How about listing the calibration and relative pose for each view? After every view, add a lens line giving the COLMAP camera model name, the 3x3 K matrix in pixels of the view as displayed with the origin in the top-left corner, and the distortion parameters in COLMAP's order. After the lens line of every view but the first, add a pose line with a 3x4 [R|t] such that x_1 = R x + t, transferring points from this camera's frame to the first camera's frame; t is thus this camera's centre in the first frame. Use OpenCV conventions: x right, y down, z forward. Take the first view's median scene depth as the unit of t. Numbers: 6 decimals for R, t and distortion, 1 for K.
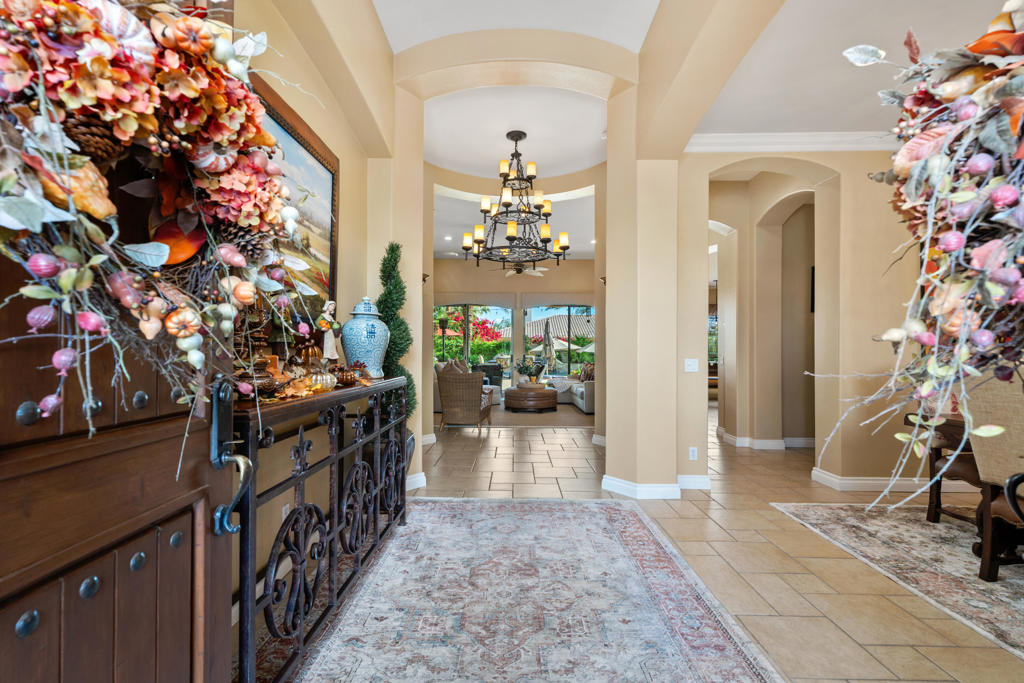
lens RADIAL K [[457.7, 0, 510.7], [0, 457.7, 345.9], [0, 0, 1]] dist [0.012314, 0.000176]
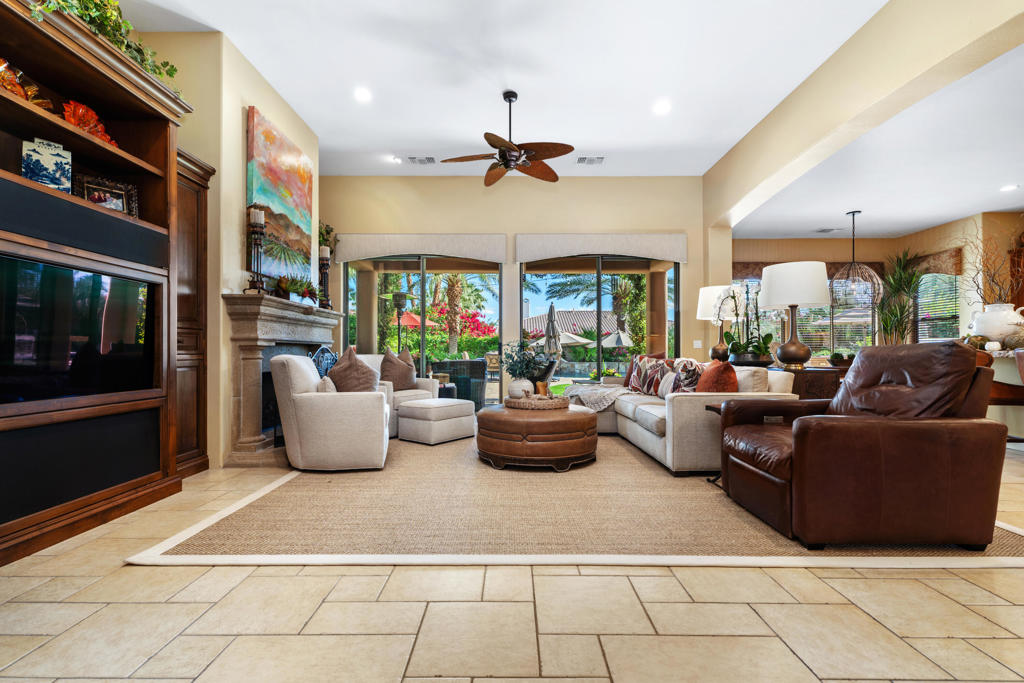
lens RADIAL K [[457.7, 0, 517.6], [0, 457.7, 348.5], [0, 0, 1]] dist [0.012314, 0.000176]
pose [[0.999785, 0.000687, 0.020726, 0.005951], [-0.000744, 0.999996, 0.002752, 0.012211], [-0.020724, -0.002767, 0.999781, 0.204431]]
